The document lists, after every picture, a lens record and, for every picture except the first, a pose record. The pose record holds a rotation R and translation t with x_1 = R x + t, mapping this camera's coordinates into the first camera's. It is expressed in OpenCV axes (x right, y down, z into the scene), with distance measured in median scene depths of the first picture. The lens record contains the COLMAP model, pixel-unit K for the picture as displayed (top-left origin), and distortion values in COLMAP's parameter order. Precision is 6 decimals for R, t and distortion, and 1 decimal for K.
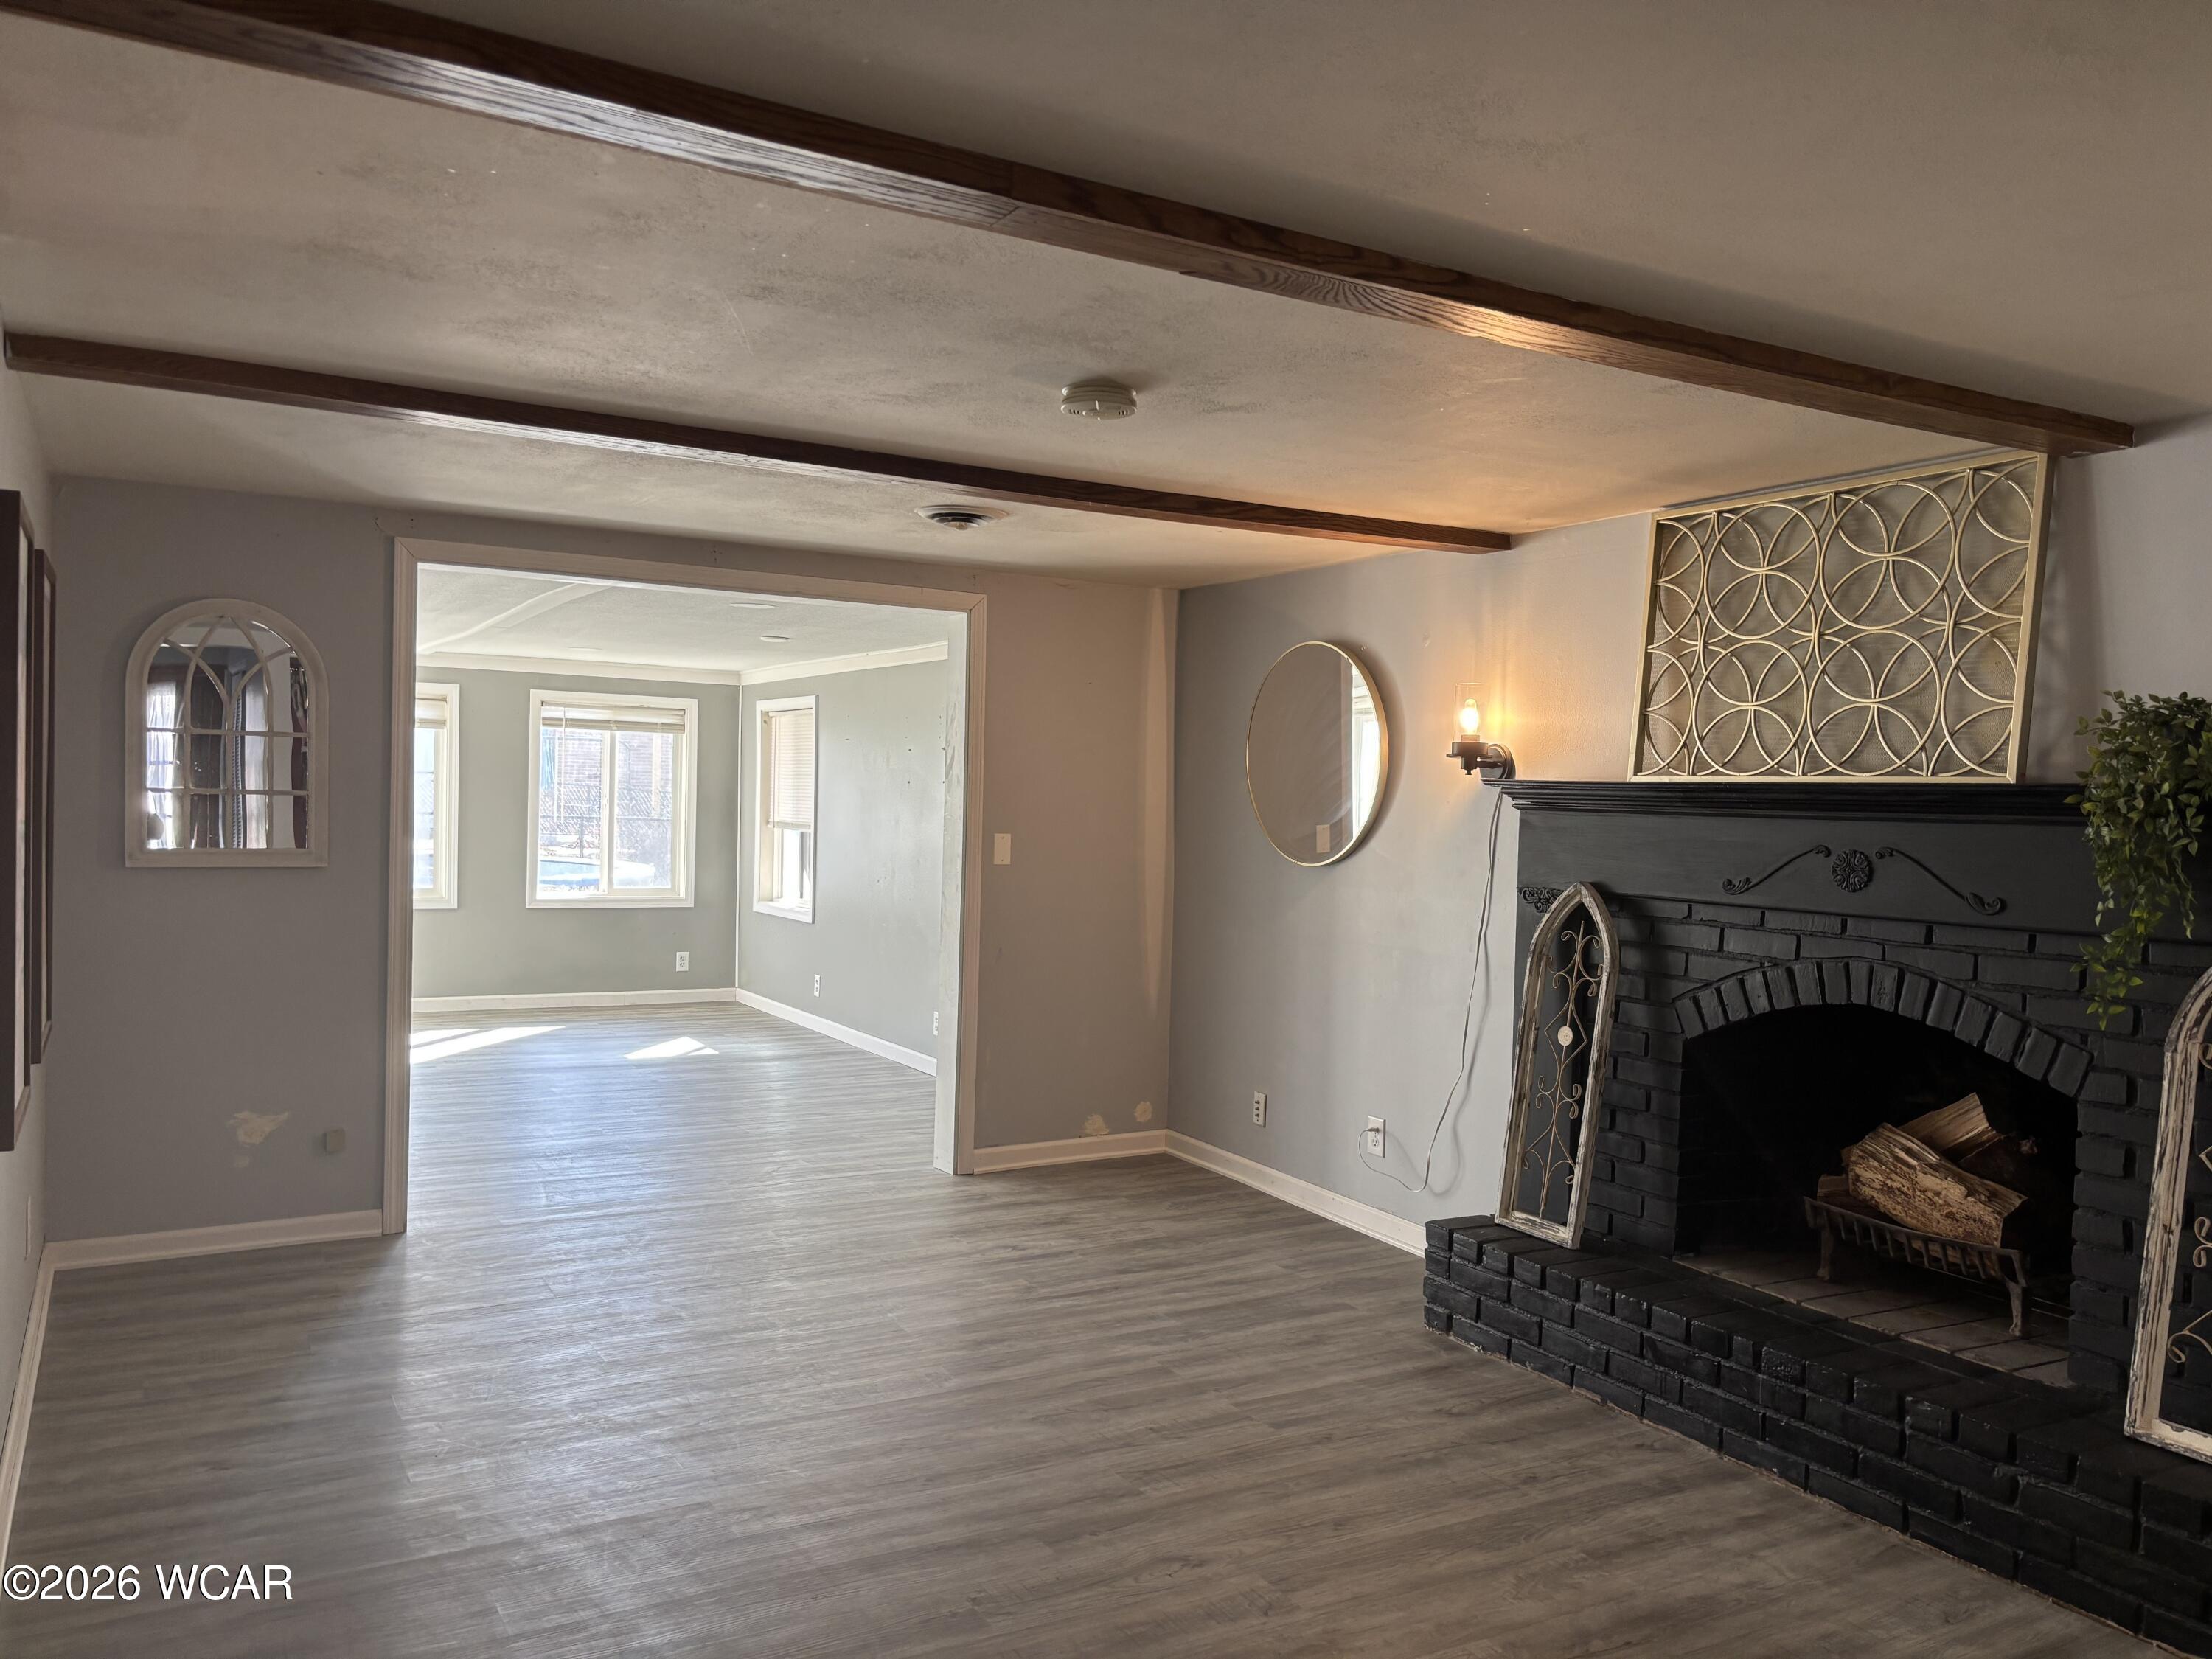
lens RADIAL K [[1704.4, 0, 1106.0], [0, 1704.4, 829.5], [0, 0, 1]] dist [0.117038, -0.149199]
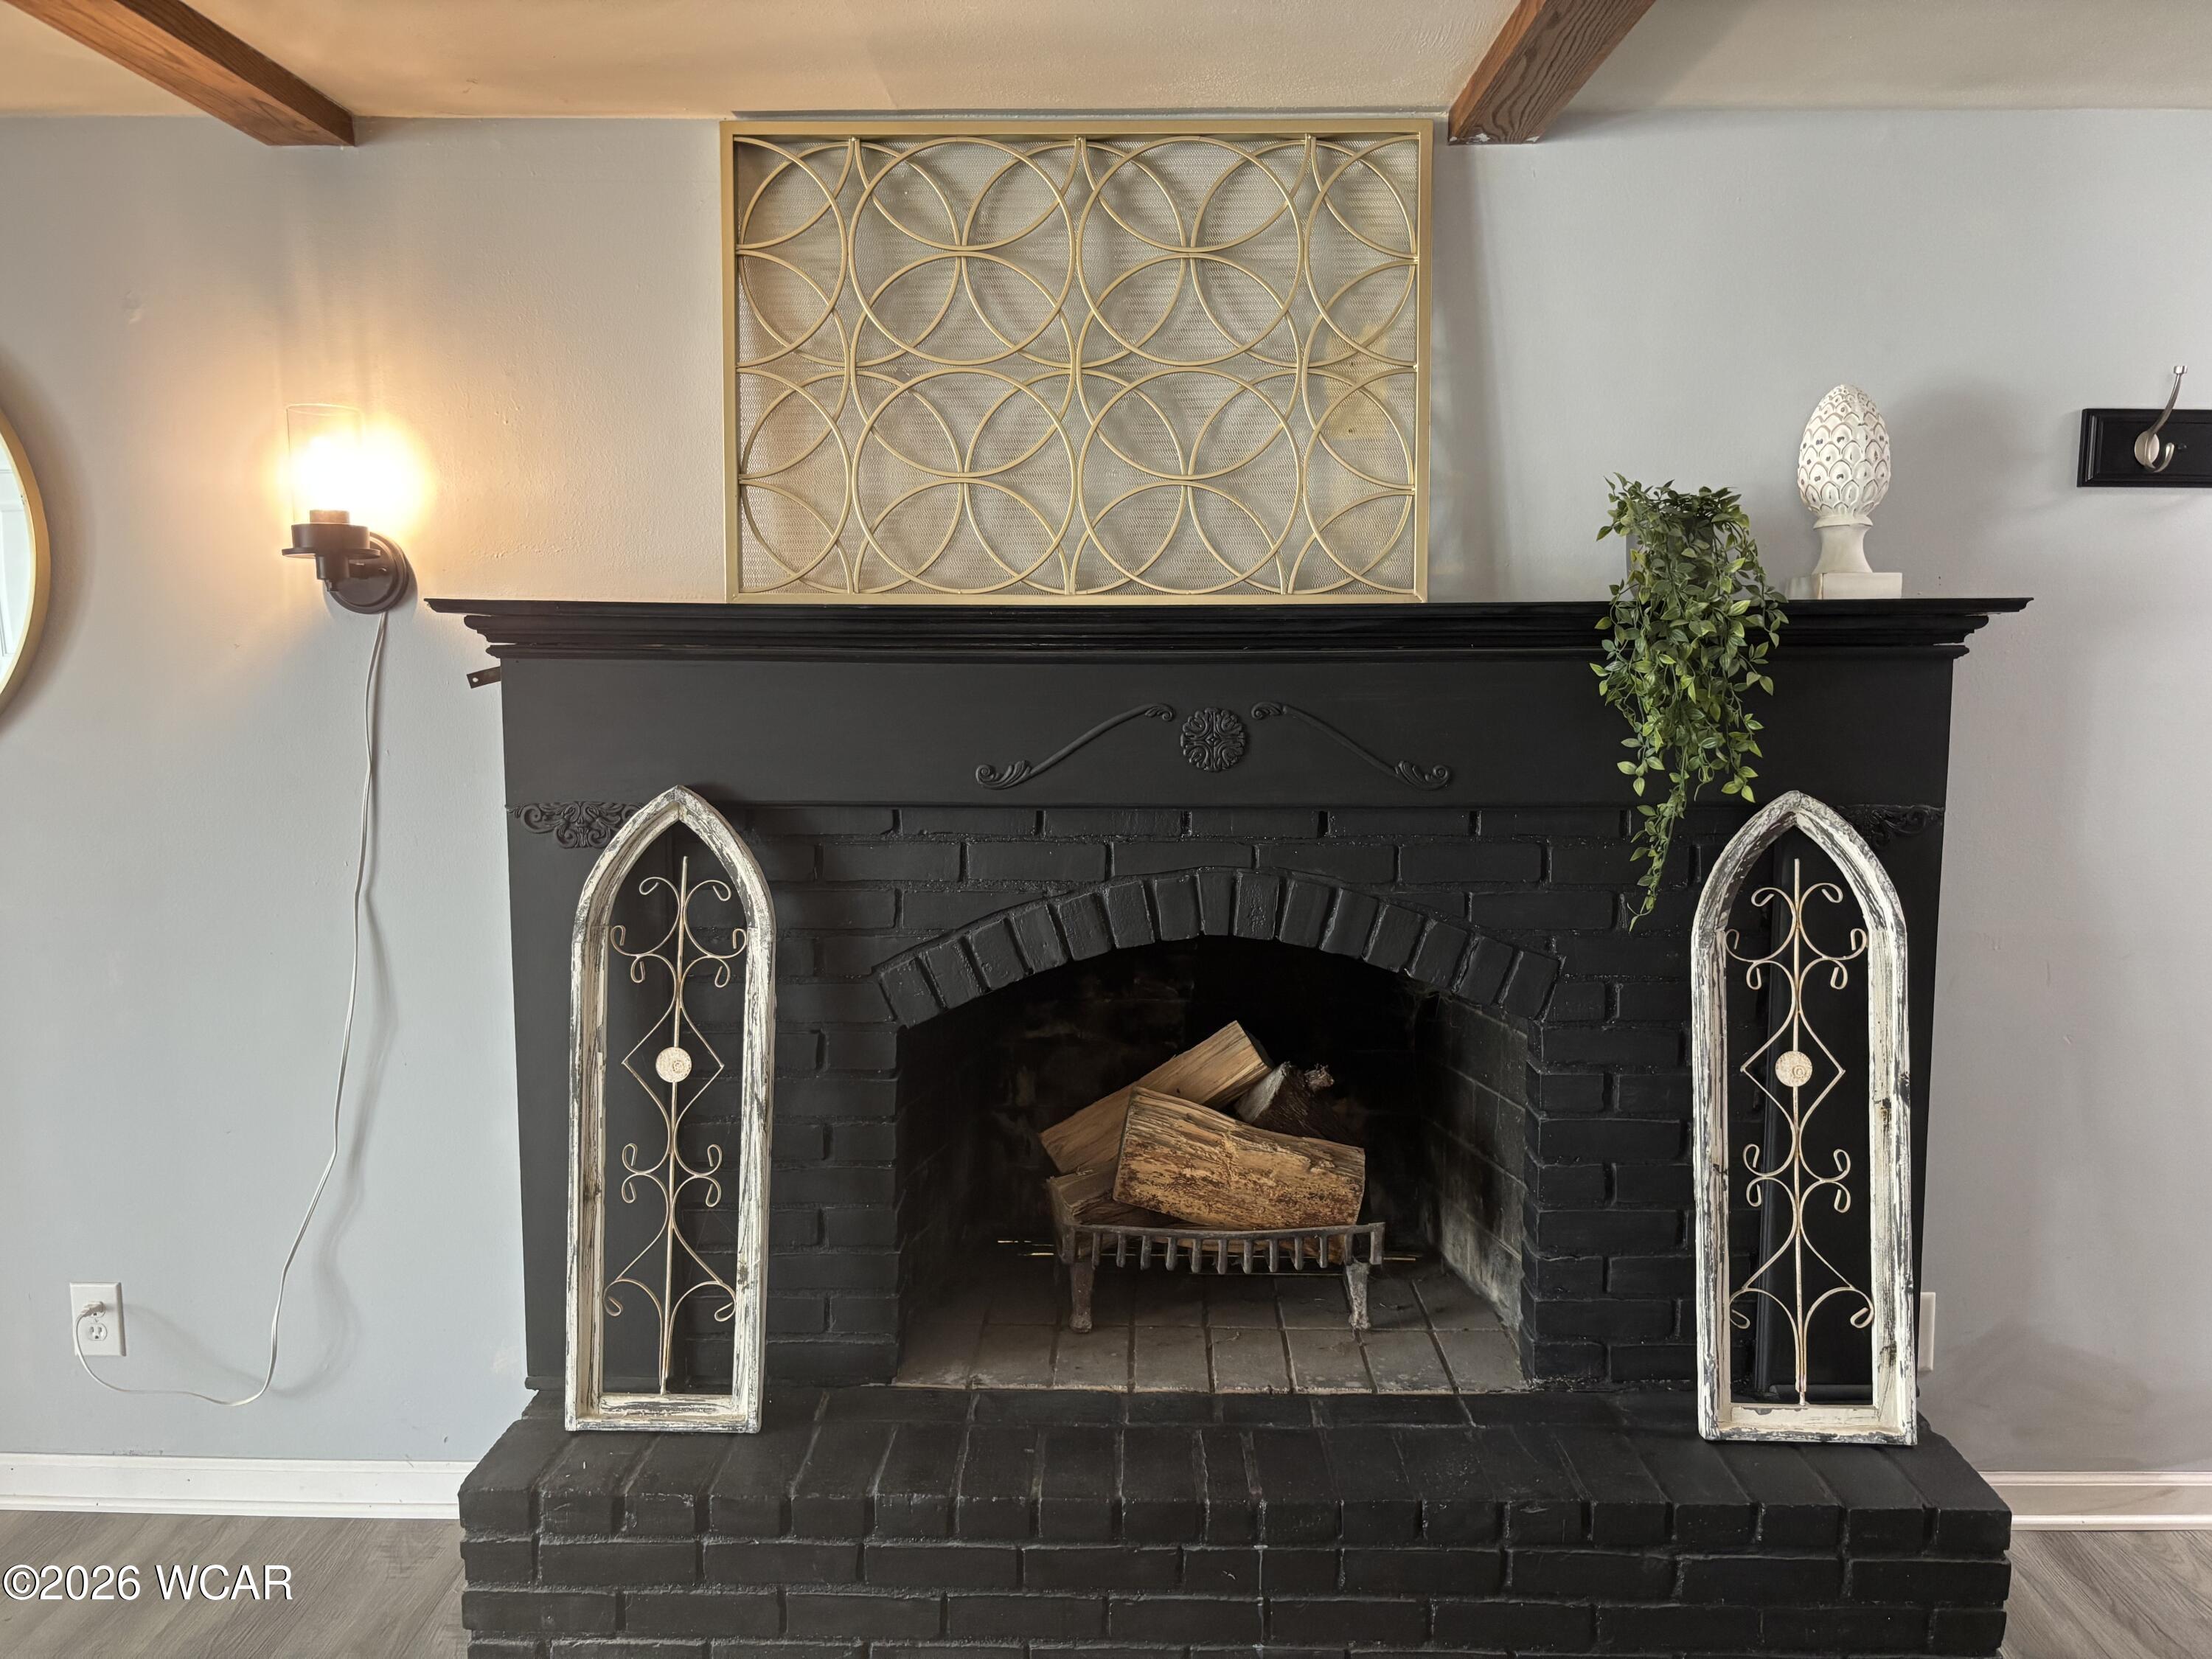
lens RADIAL K [[1695.0, 0, 1106.1], [0, 1695.0, 838.1], [0, 0, 1]] dist [0.123741, -0.316174]
pose [[0.508270, -0.127122, 0.851764, -0.127663], [0.029338, 0.991027, 0.130400, -0.021218], [-0.860698, -0.041289, 0.507439, 0.622627]]
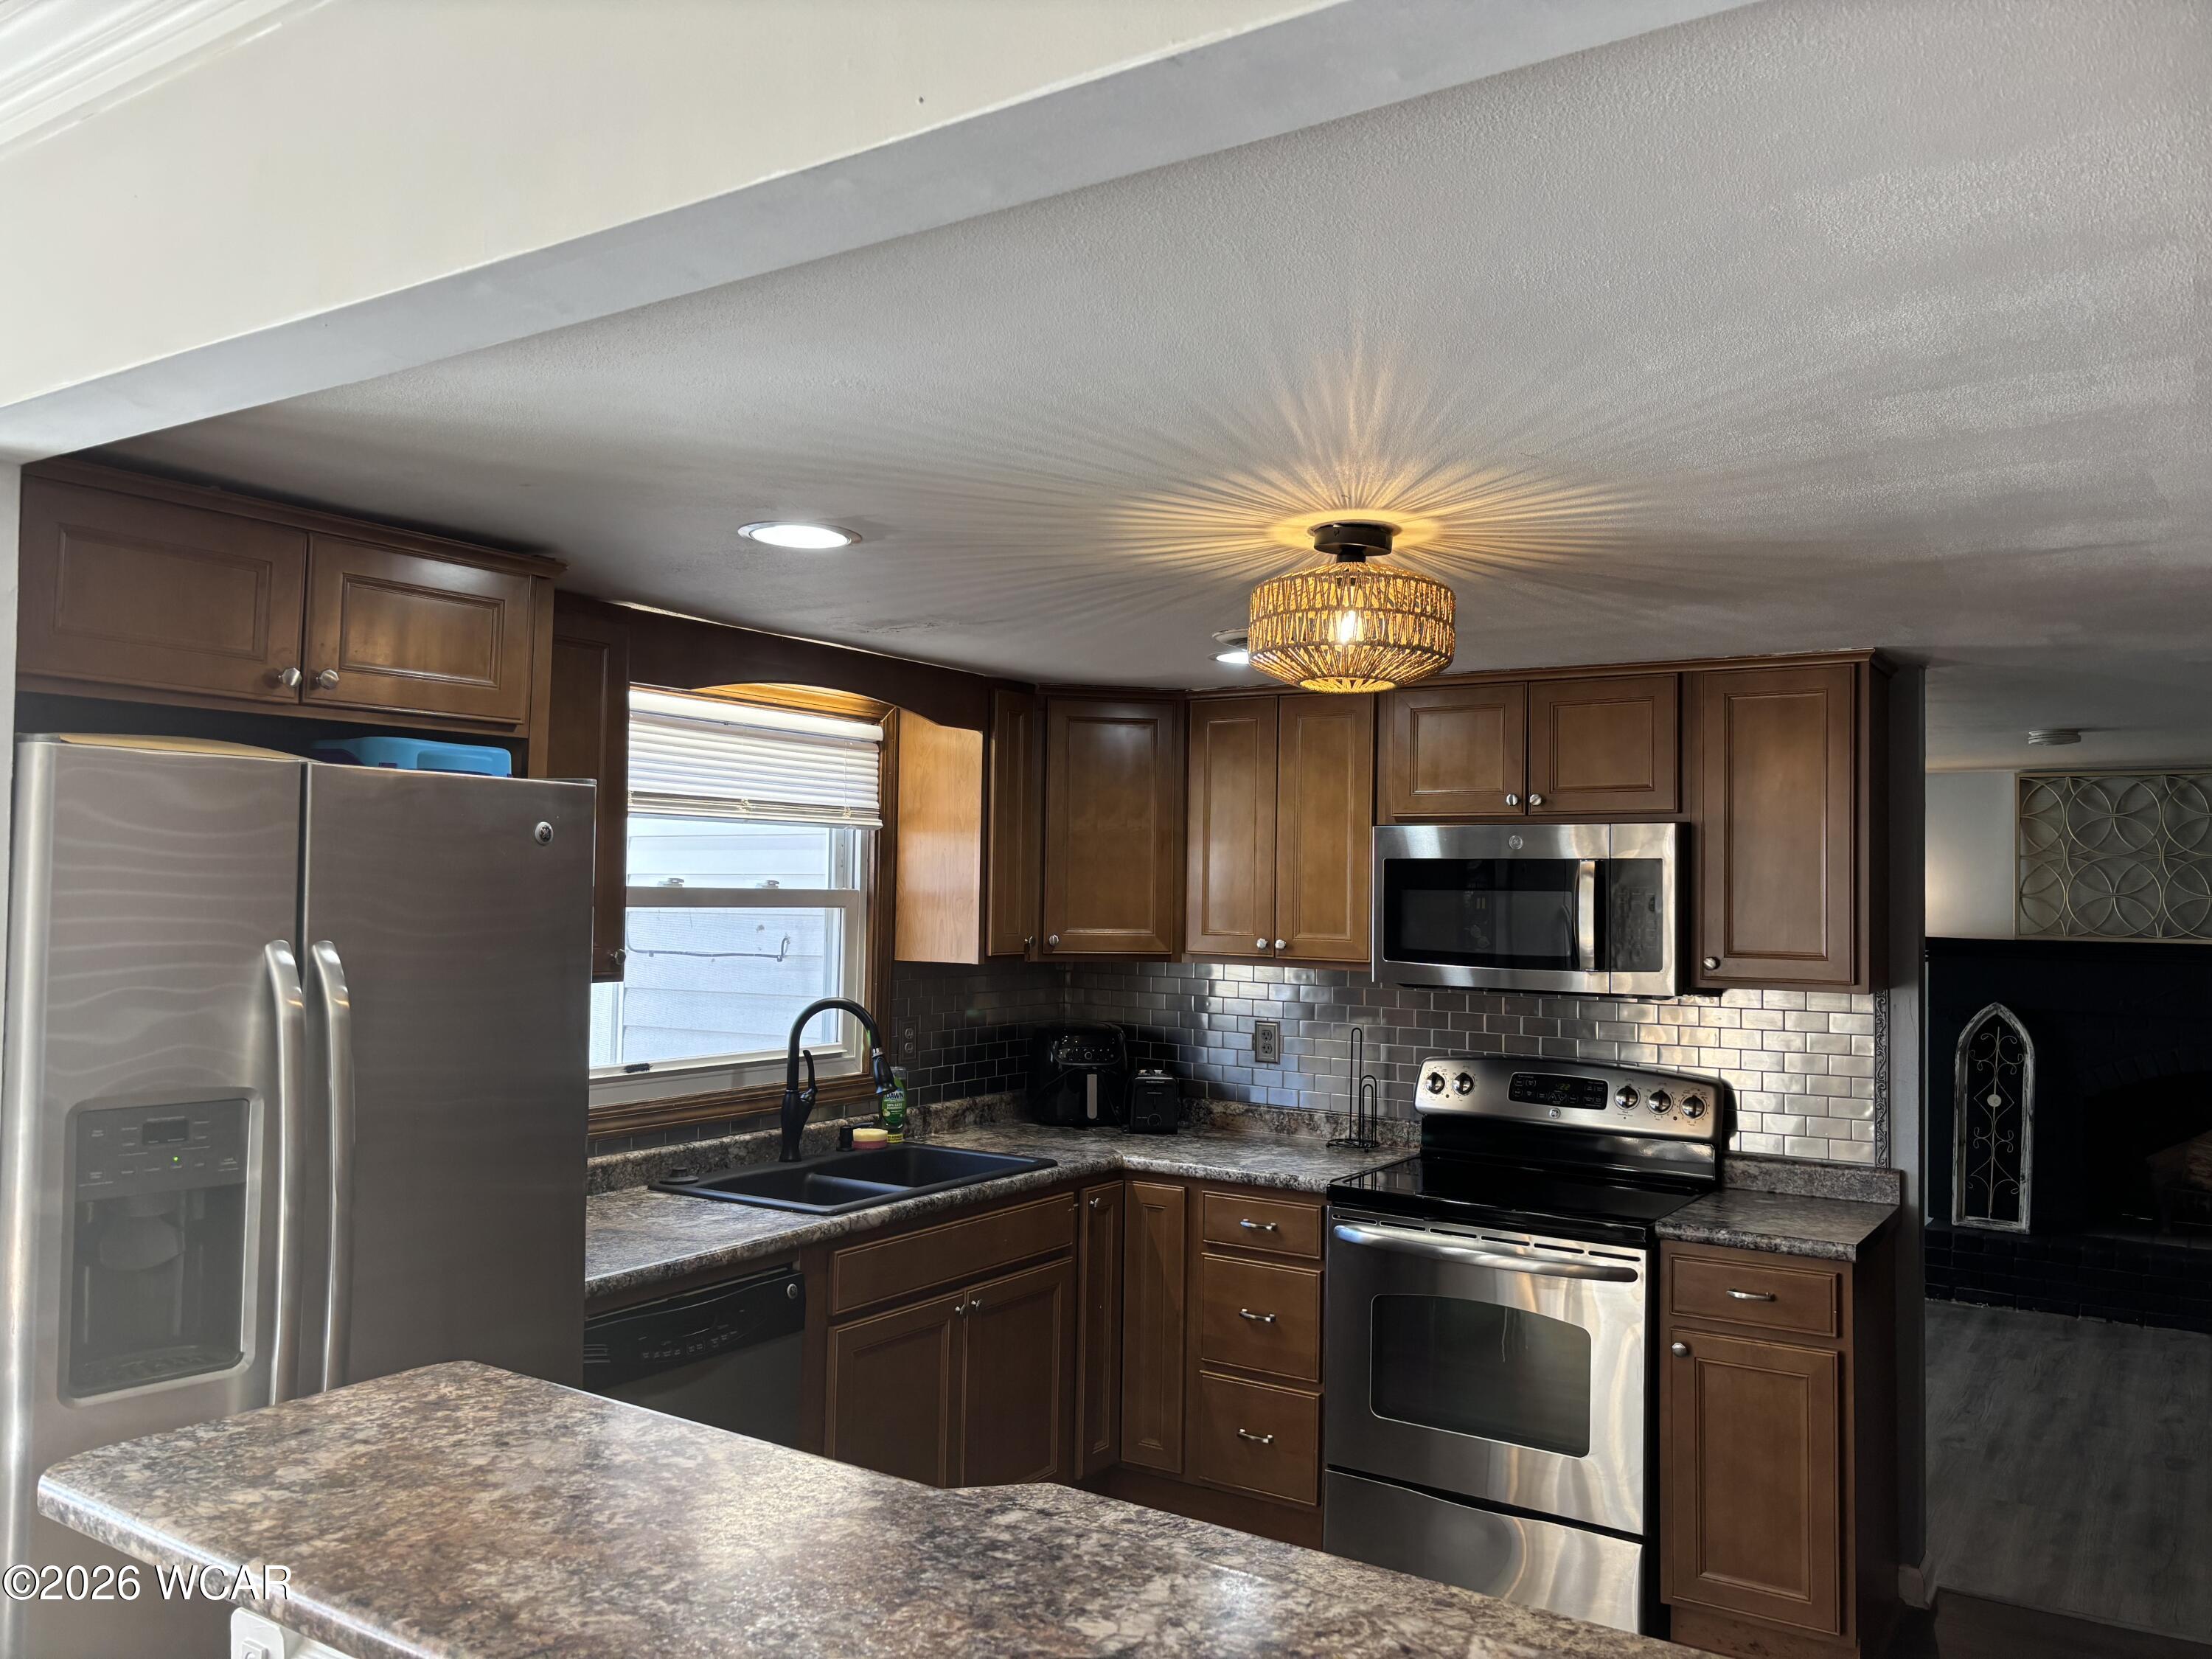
lens RADIAL K [[1665.8, 0, 1106.7], [0, 1665.8, 850.9], [0, 0, 1]] dist [0.112663, -0.119406]
pose [[0.890514, -0.003689, 0.454940, -1.210894], [0.020094, 0.999310, -0.031230, -0.079384], [-0.454511, 0.036952, 0.889974, -0.032581]]
